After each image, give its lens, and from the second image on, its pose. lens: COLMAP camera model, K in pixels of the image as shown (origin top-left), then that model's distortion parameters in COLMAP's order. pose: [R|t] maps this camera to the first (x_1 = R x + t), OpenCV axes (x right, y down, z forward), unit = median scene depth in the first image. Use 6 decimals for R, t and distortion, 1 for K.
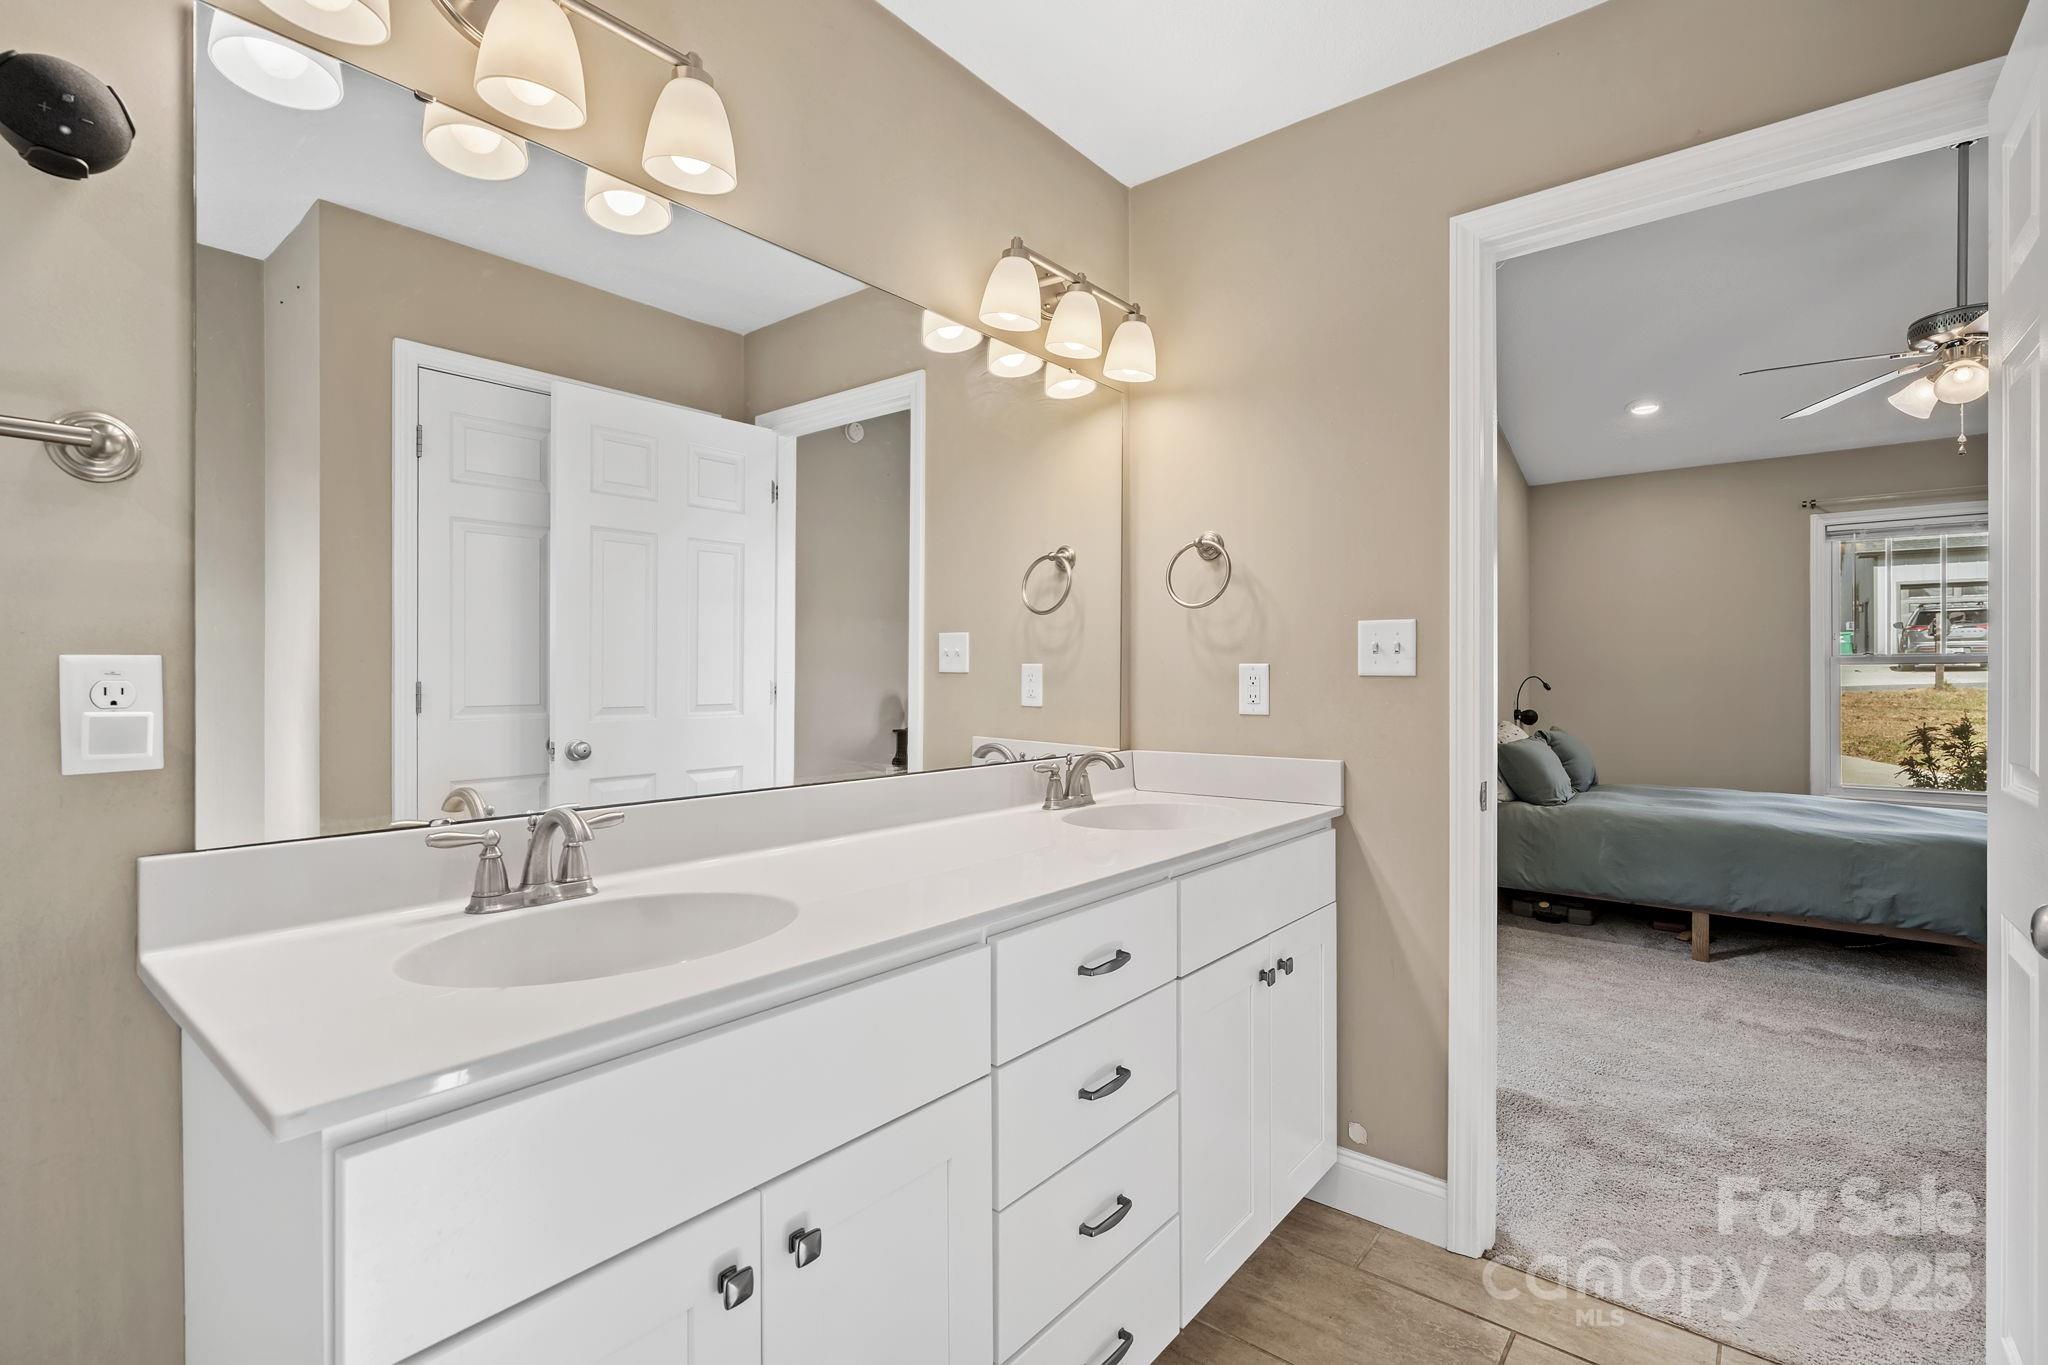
lens RADIAL K [[928.2, 0, 1024.6], [0, 928.2, 677.9], [0, 0, 1]] dist [-0.000669, 0.000580]
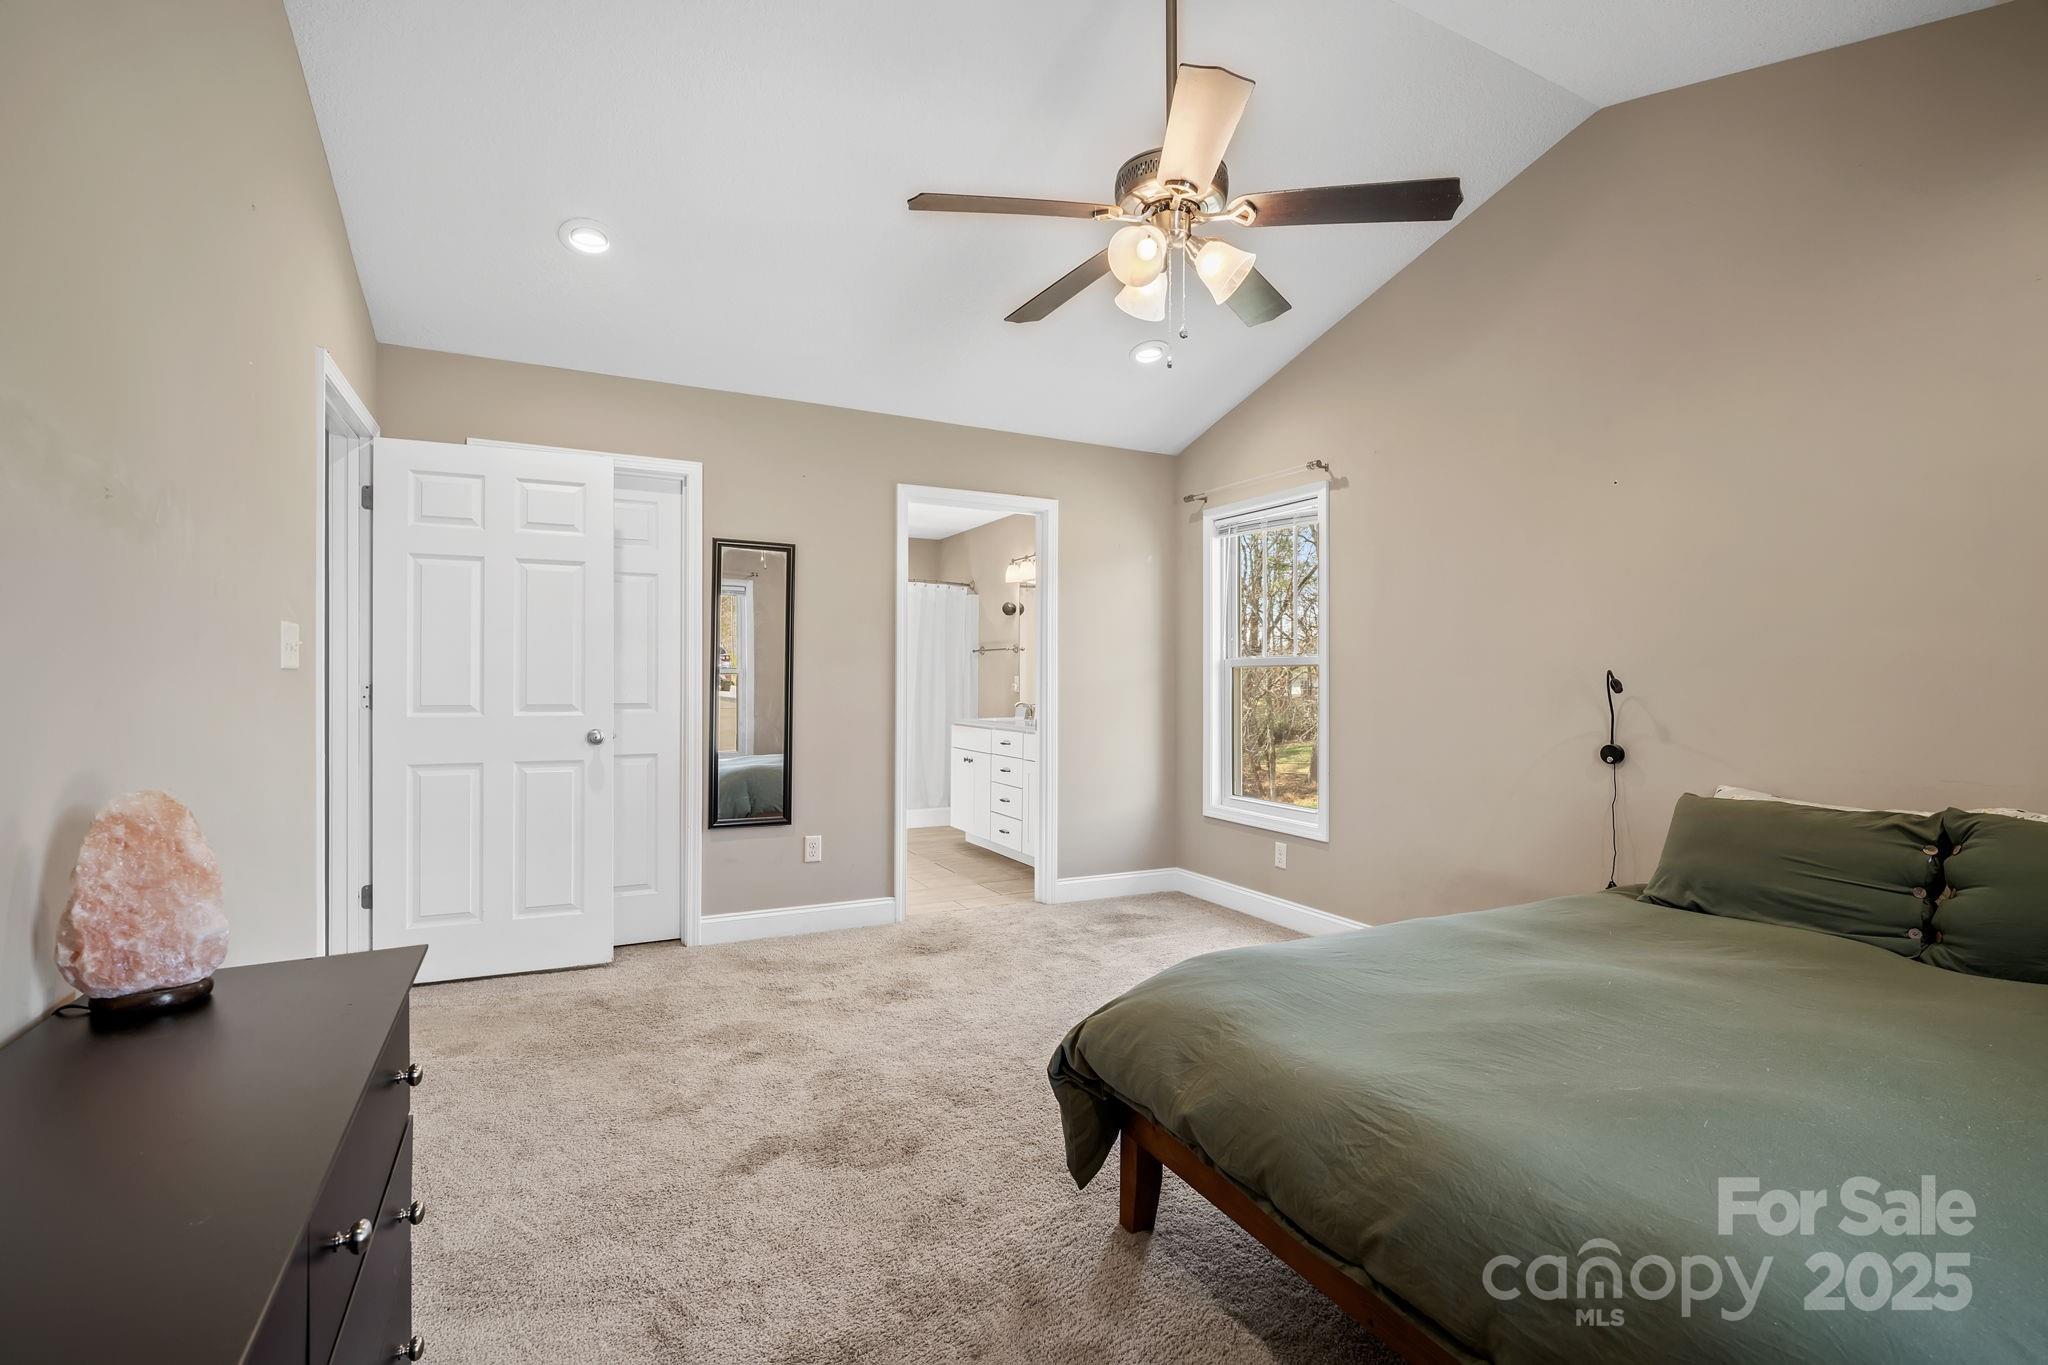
lens RADIAL K [[928.2, 0, 1024.6], [0, 928.2, 677.9], [0, 0, 1]] dist [-0.000669, 0.000580]
pose [[-0.386473, 0.000552, -0.922301, 1.969313], [0.000228, 1.000000, 0.000503, -0.005685], [0.922301, -0.000015, -0.386473, 1.336703]]
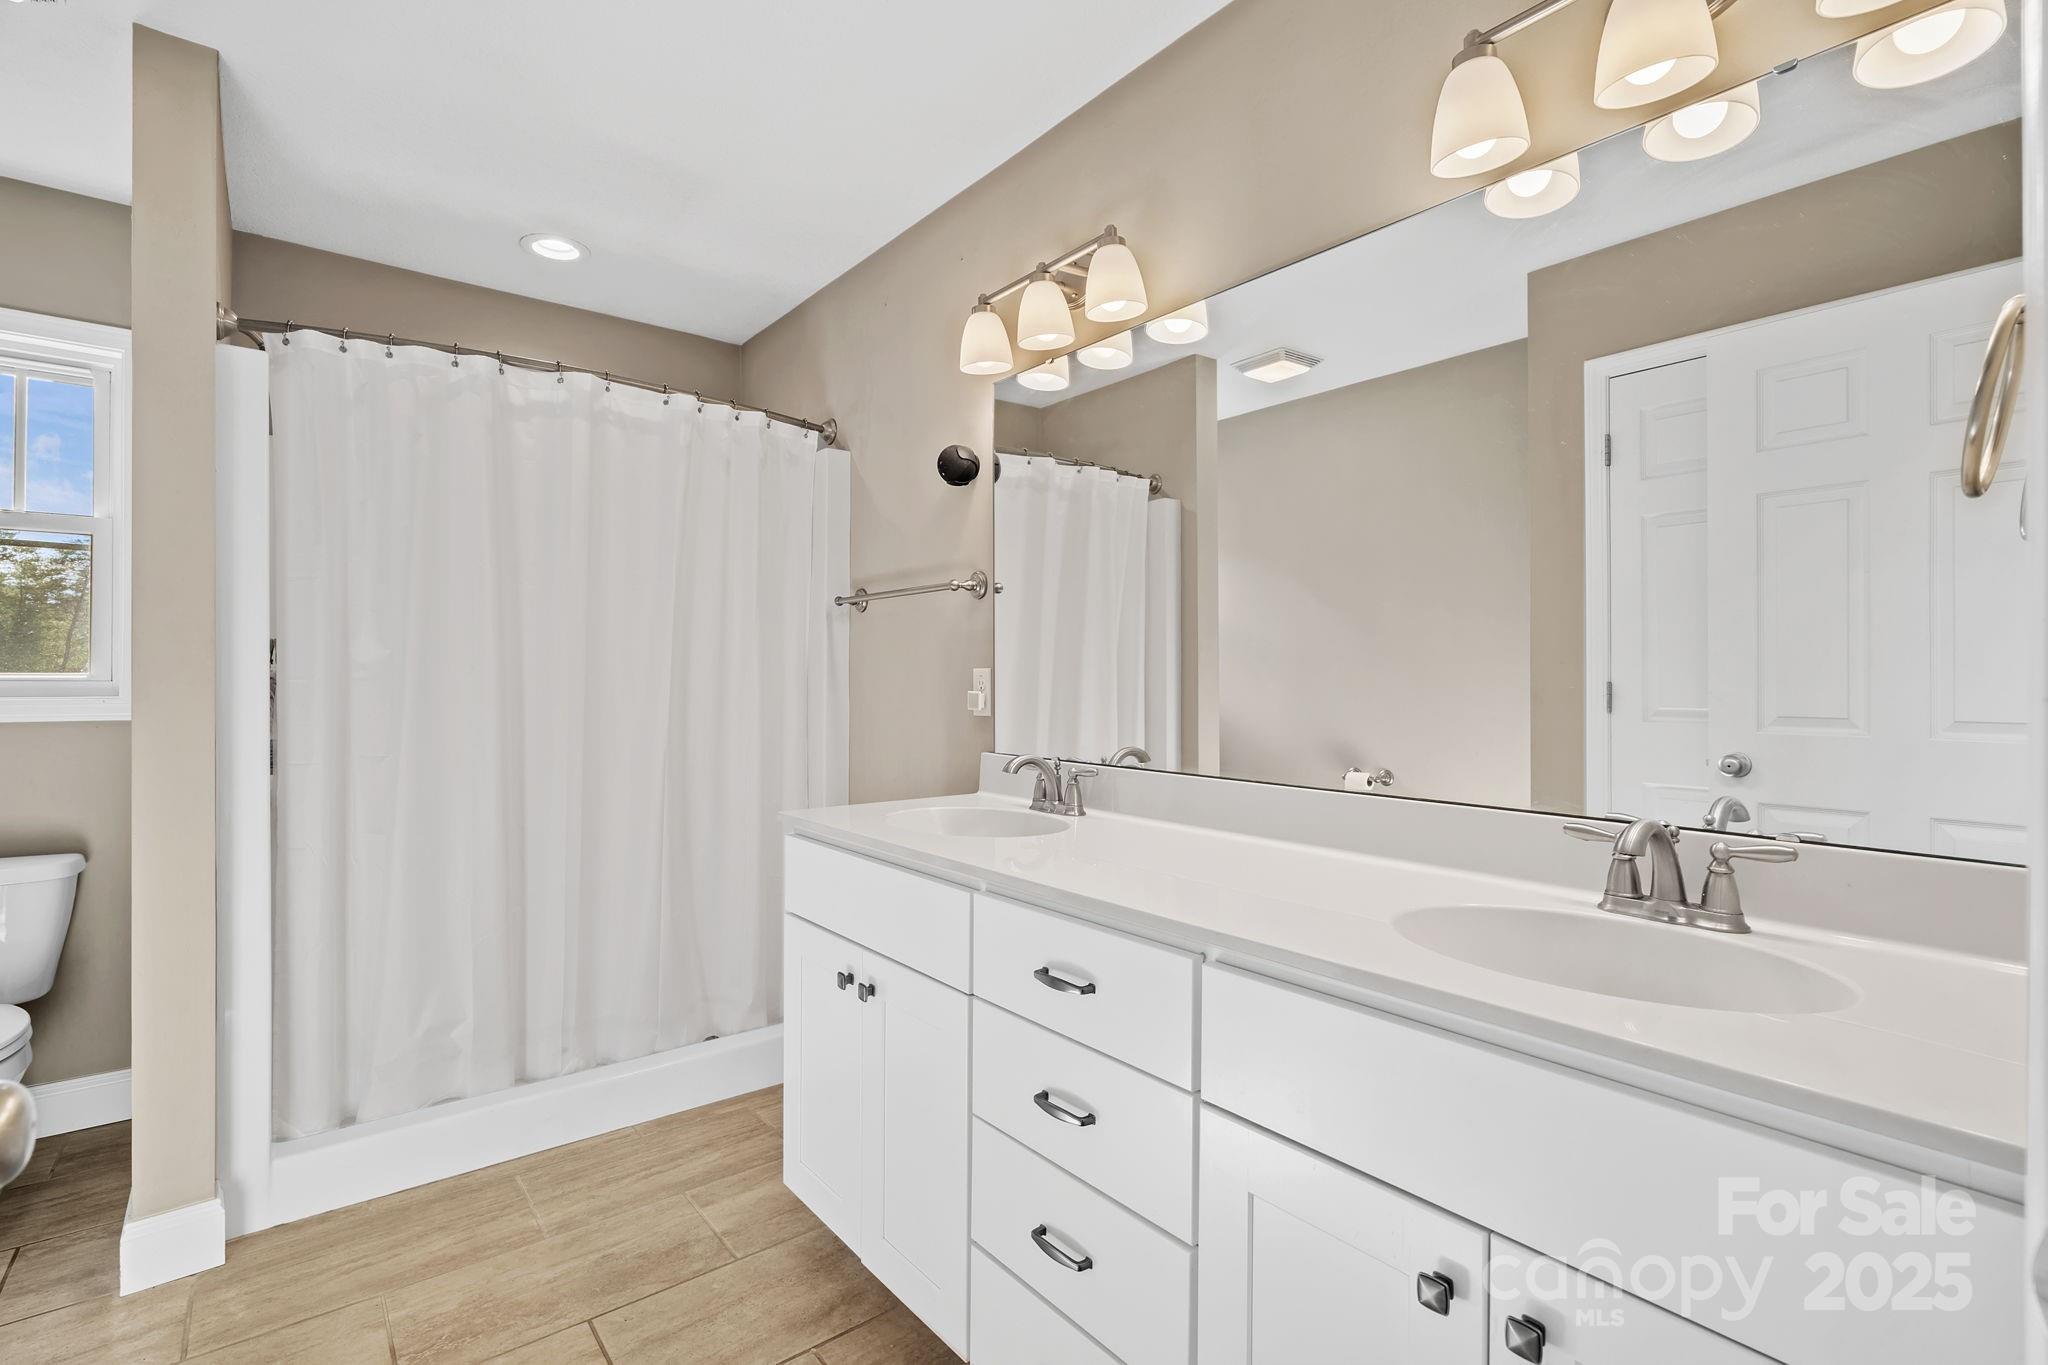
lens RADIAL K [[928.2, 0, 1024.6], [0, 928.2, 677.9], [0, 0, 1]] dist [-0.000669, 0.000580]
pose [[-0.189190, 0.008309, -0.981905, 0.498836], [-0.001633, 0.999960, 0.008777, -0.007212], [0.981939, 0.003264, -0.189169, 0.552532]]
